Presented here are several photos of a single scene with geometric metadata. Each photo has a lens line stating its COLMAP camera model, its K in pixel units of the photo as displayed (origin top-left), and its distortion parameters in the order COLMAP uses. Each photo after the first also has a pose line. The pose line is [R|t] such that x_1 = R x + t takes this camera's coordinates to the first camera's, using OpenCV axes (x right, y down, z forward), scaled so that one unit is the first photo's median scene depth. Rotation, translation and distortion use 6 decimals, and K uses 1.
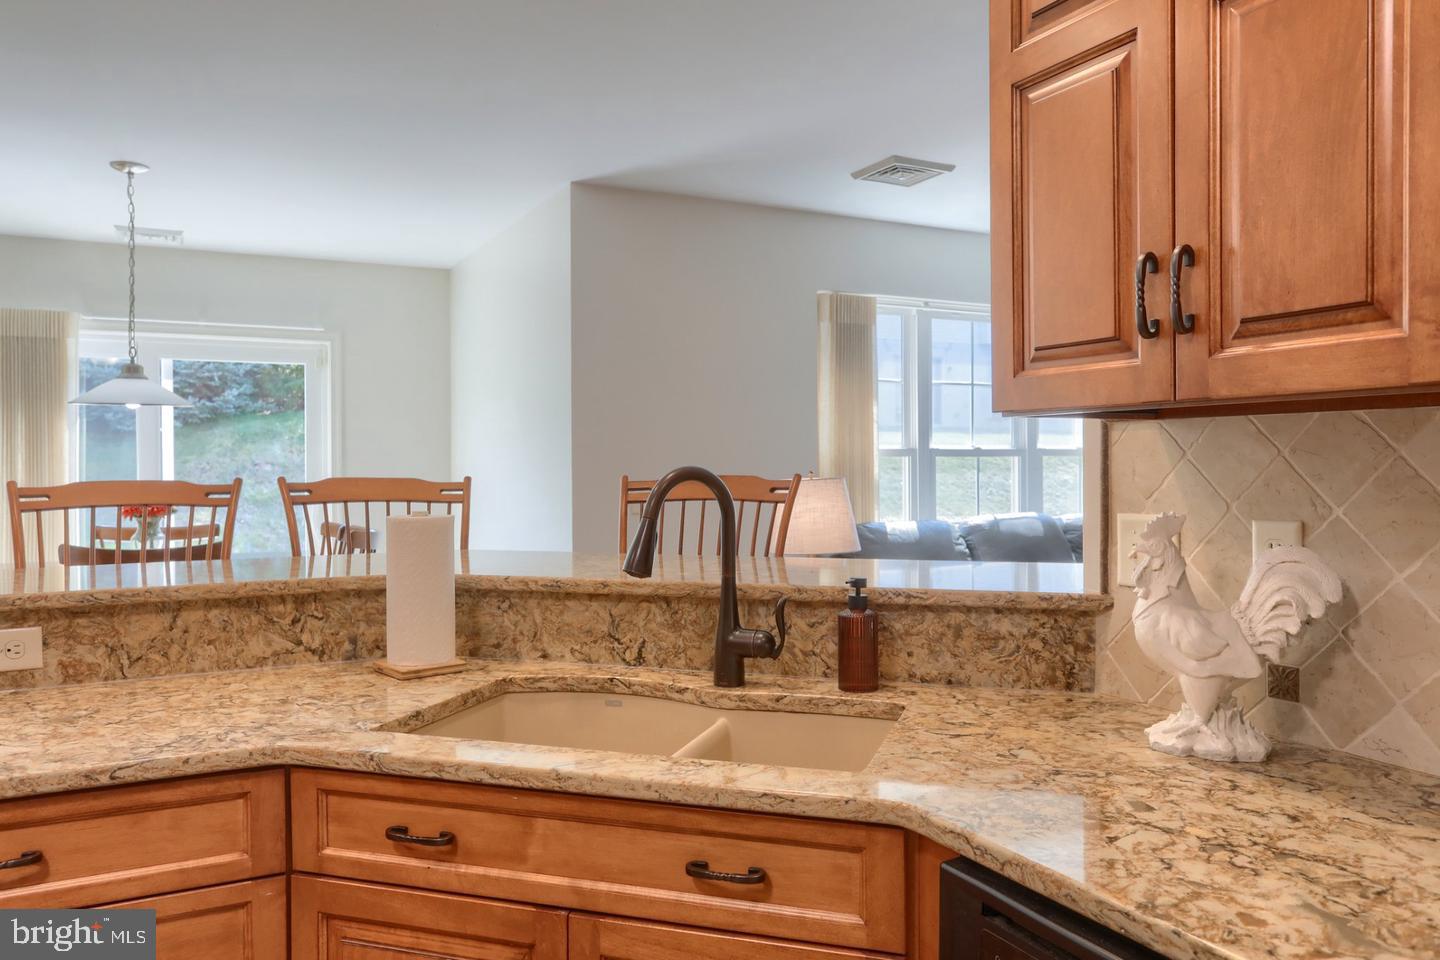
lens RADIAL K [[1054.9, 0, 725.7], [0, 1054.9, 471.6], [0, 0, 1]] dist [-0.032957, 0.056948]
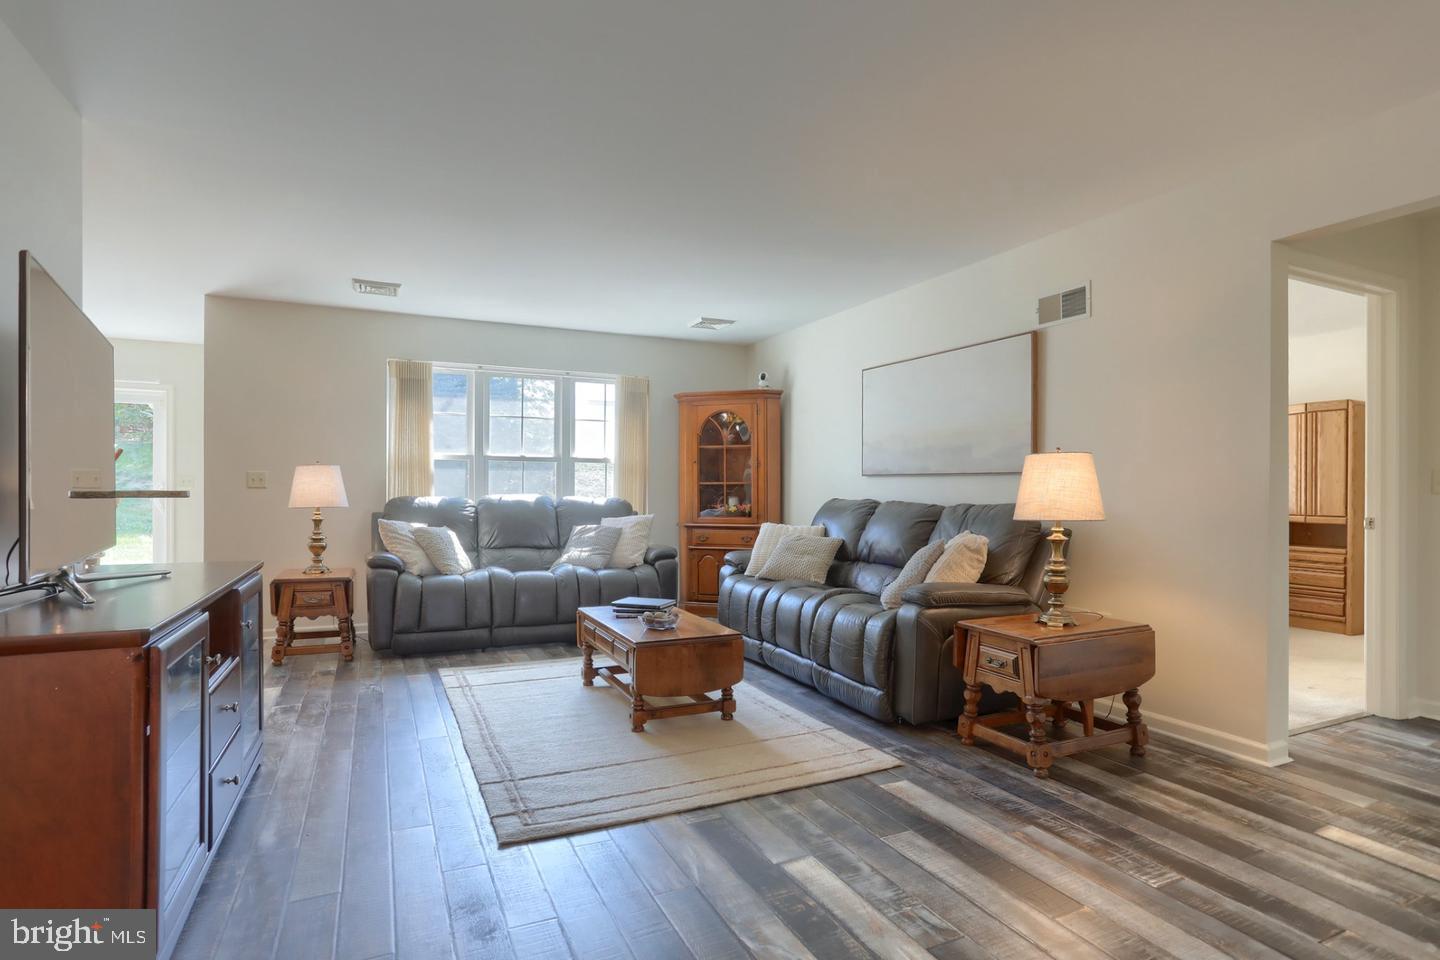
lens RADIAL K [[741.4, 0, 721.0], [0, 741.4, 493.2], [0, 0, 1]] dist [-0.058077, 0.037619]
pose [[0.999330, 0.013566, -0.033995, 1.696733], [-0.013747, 0.999893, -0.005096, 0.107056], [0.033922, 0.005560, 0.999409, -0.378606]]
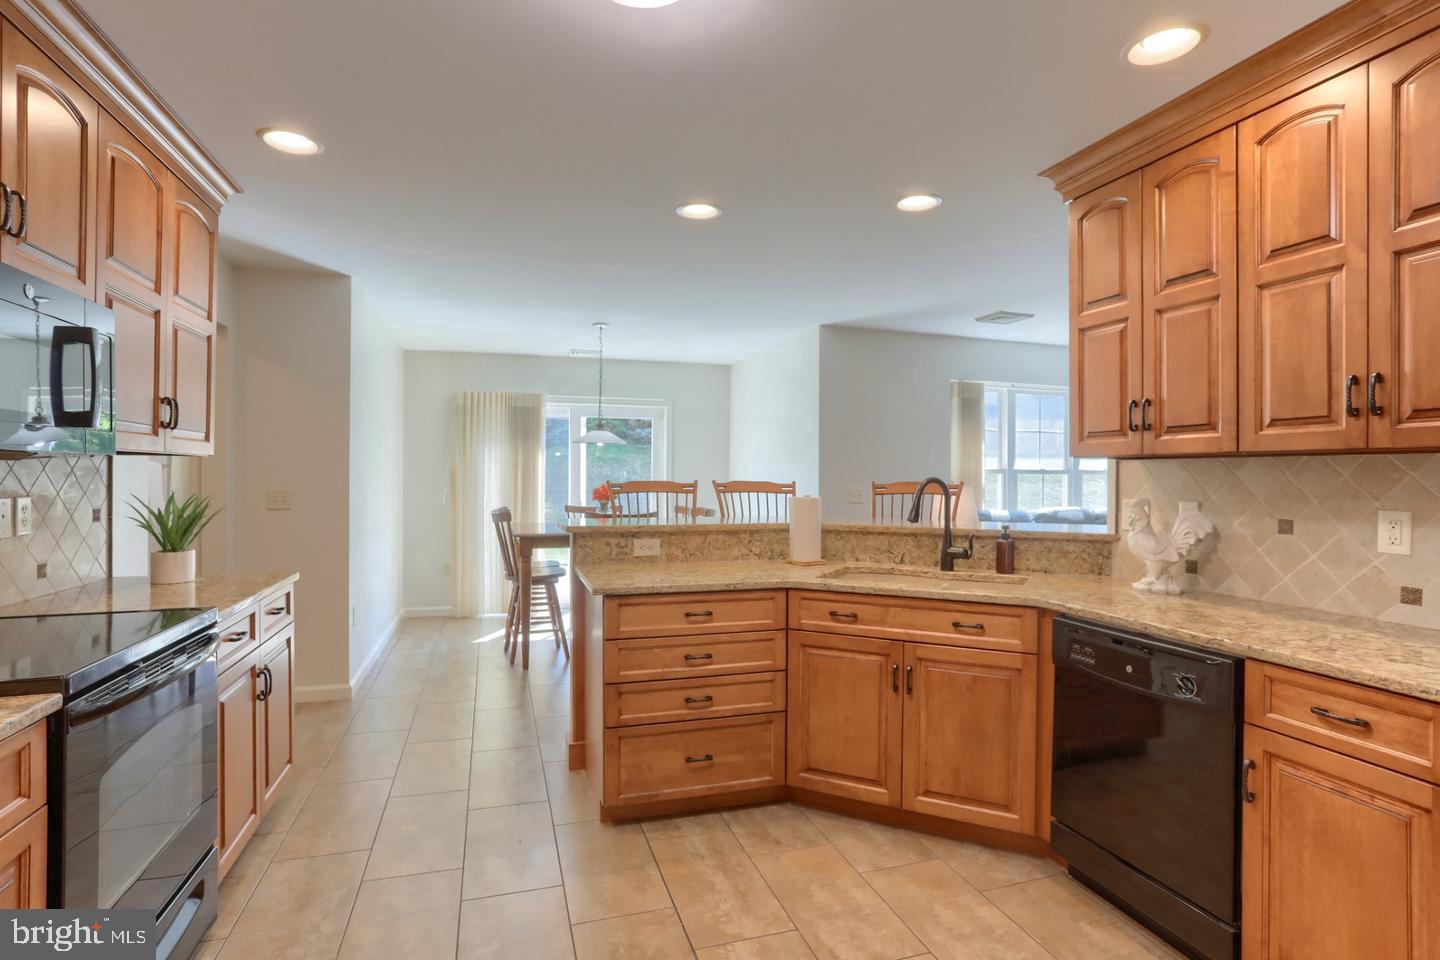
lens RADIAL K [[725.4, 0, 719.2], [0, 725.4, 475.3], [0, 0, 1]] dist [-0.075088, 0.049189]
pose [[0.985189, 0.011260, -0.171103, -0.227559], [-0.012747, 0.999890, -0.007595, 0.009323], [0.170999, 0.009664, 0.985224, -0.673138]]
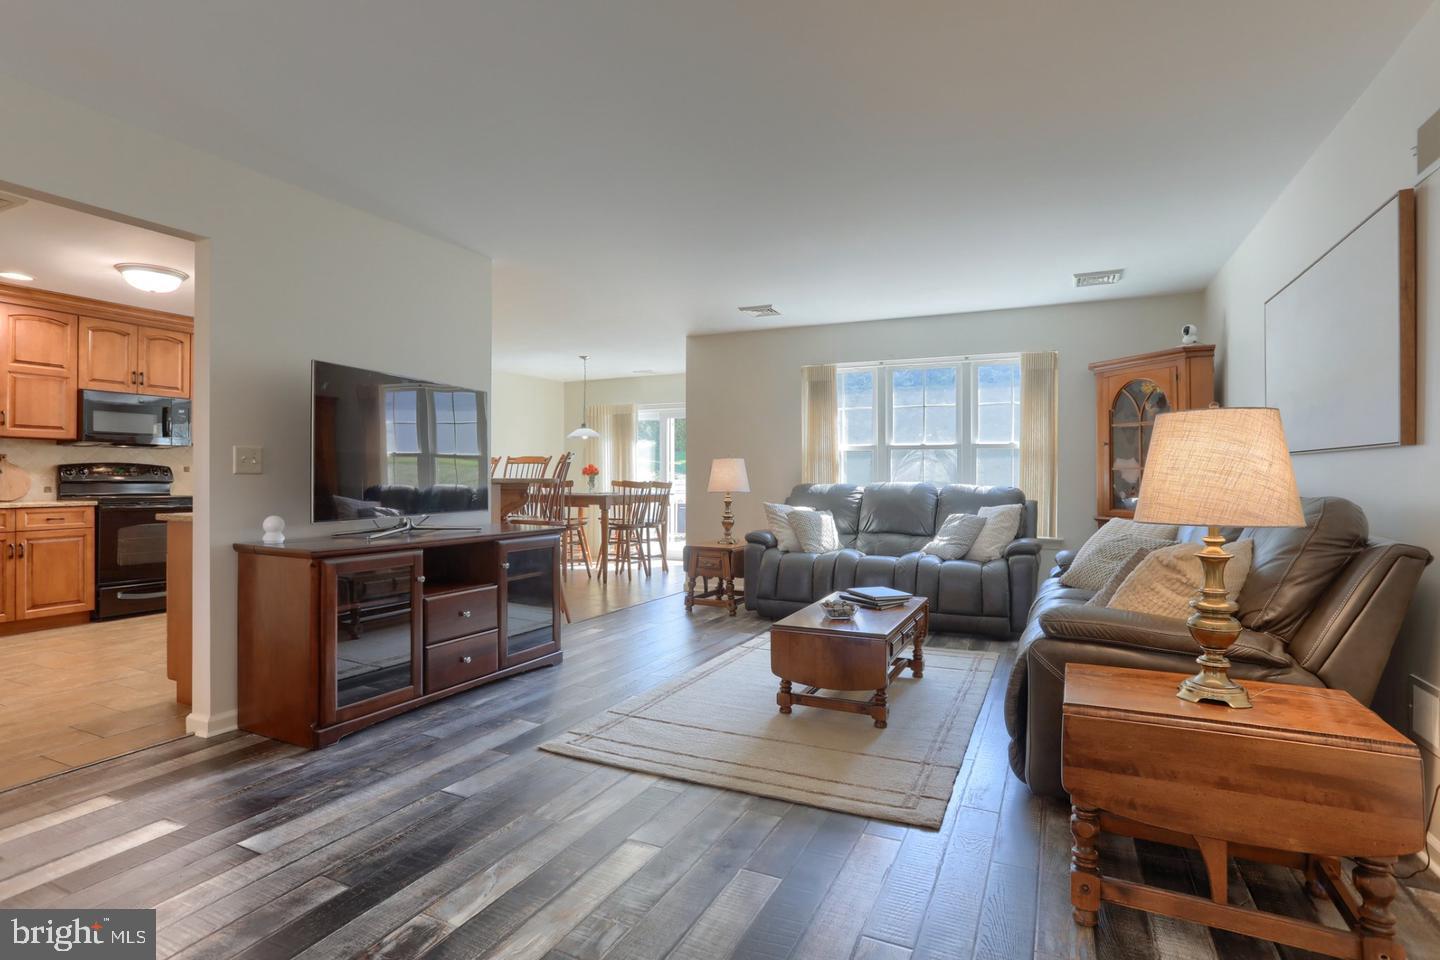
lens RADIAL K [[713.7, 0, 722.3], [0, 713.7, 475.0], [0, 0, 1]] dist [-0.056323, 0.032412]
pose [[0.605502, 0.006604, -0.795817, 2.734229], [-0.012874, 0.999916, -0.001497, 0.091765], [0.795740, 0.011152, 0.605536, 0.193951]]
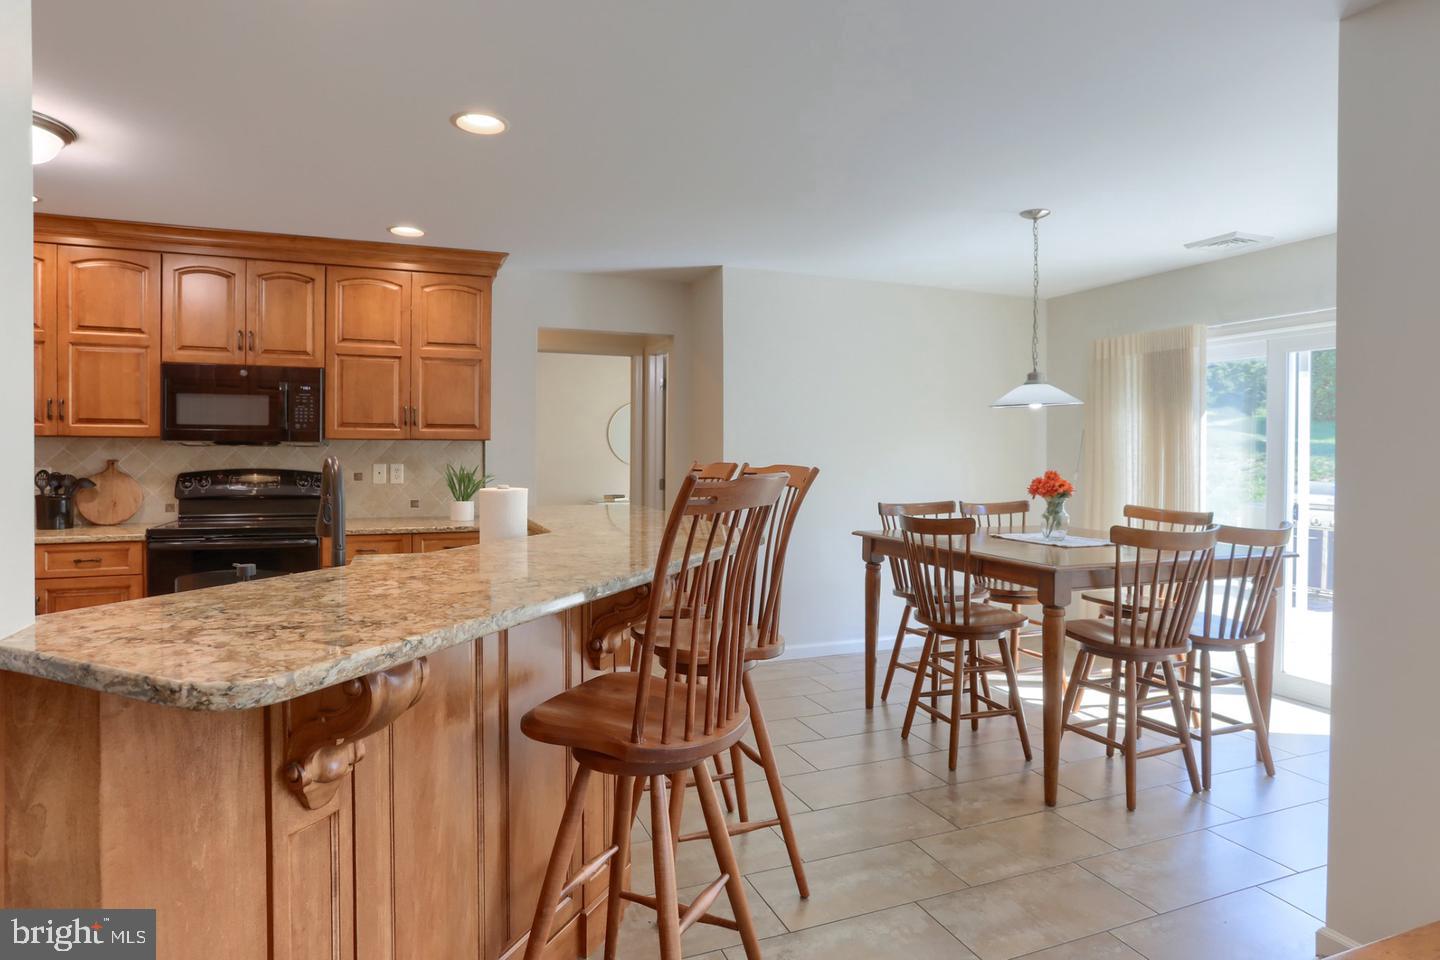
lens RADIAL K [[781.6, 0, 709.8], [0, 781.6, 461.5], [0, 0, 1]] dist [-0.022270, 0.000139]
pose [[-0.101930, 0.018310, -0.994623, 0.833482], [-0.014095, 0.999704, 0.019849, -0.021538], [0.994692, 0.016043, -0.101642, 1.527208]]
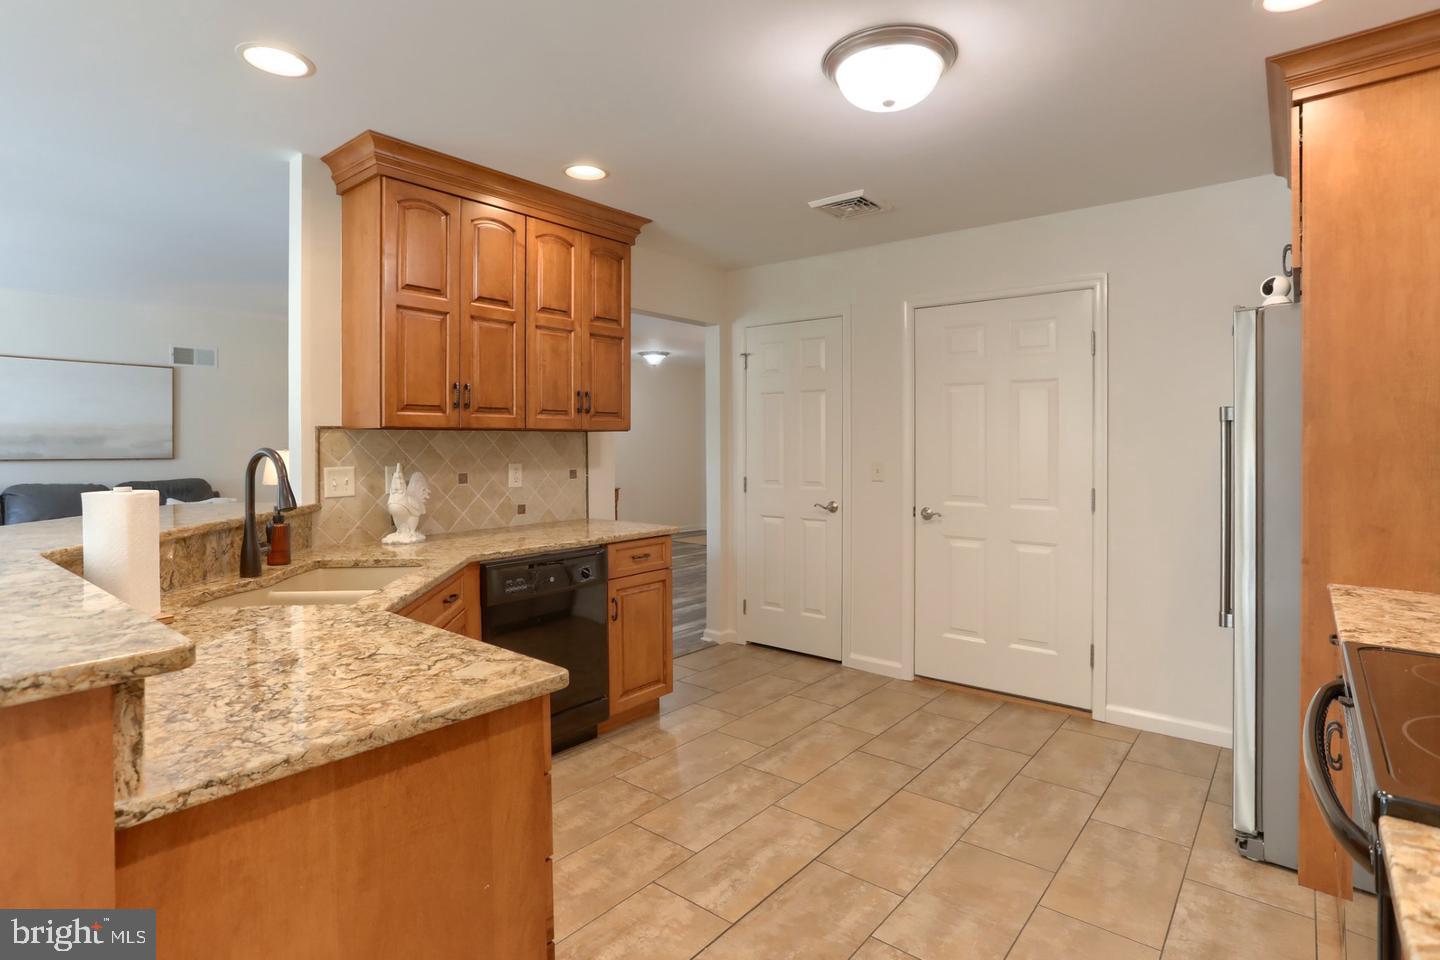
lens RADIAL K [[735.8, 0, 723.3], [0, 735.8, 452.1], [0, 0, 1]] dist [-0.038085, 0.034473]
pose [[-0.398557, -0.004608, 0.917132, -1.400793], [0.012482, 0.999868, 0.010448, -0.001396], [-0.917059, 0.015612, -0.398447, 0.779198]]
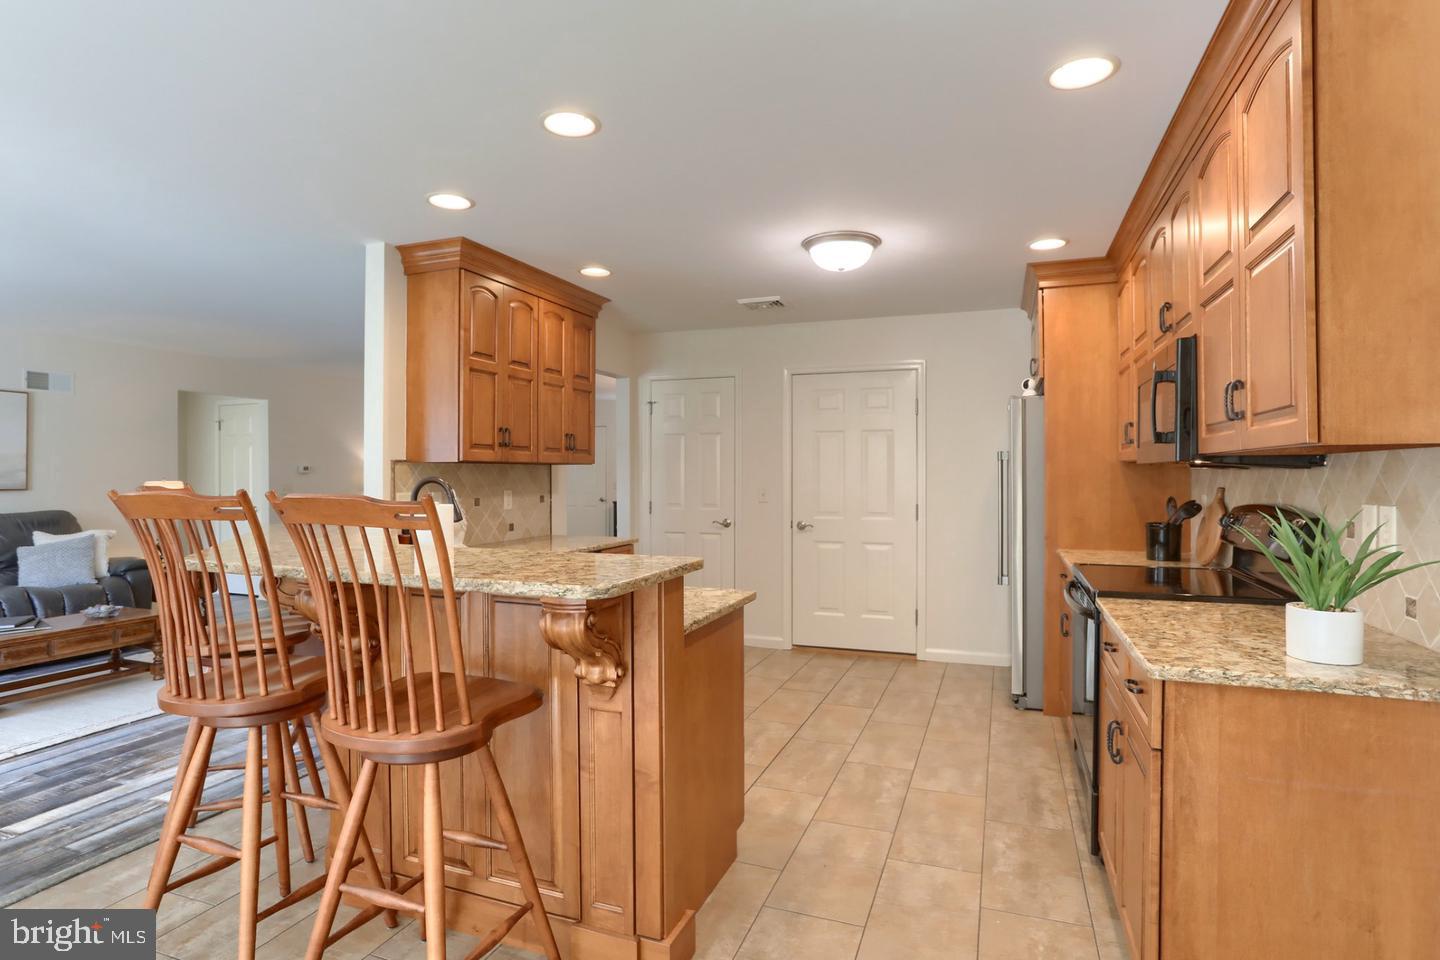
lens RADIAL K [[756.5, 0, 720.0], [0, 756.5, 480.0], [0, 0, 1]] dist [-0.018699, 0.018867]
pose [[-0.666972, 0.000924, 0.745082, -1.706472], [0.012121, 0.999880, 0.009610, -0.006702], [-0.744984, 0.015441, -0.666903, 1.632400]]
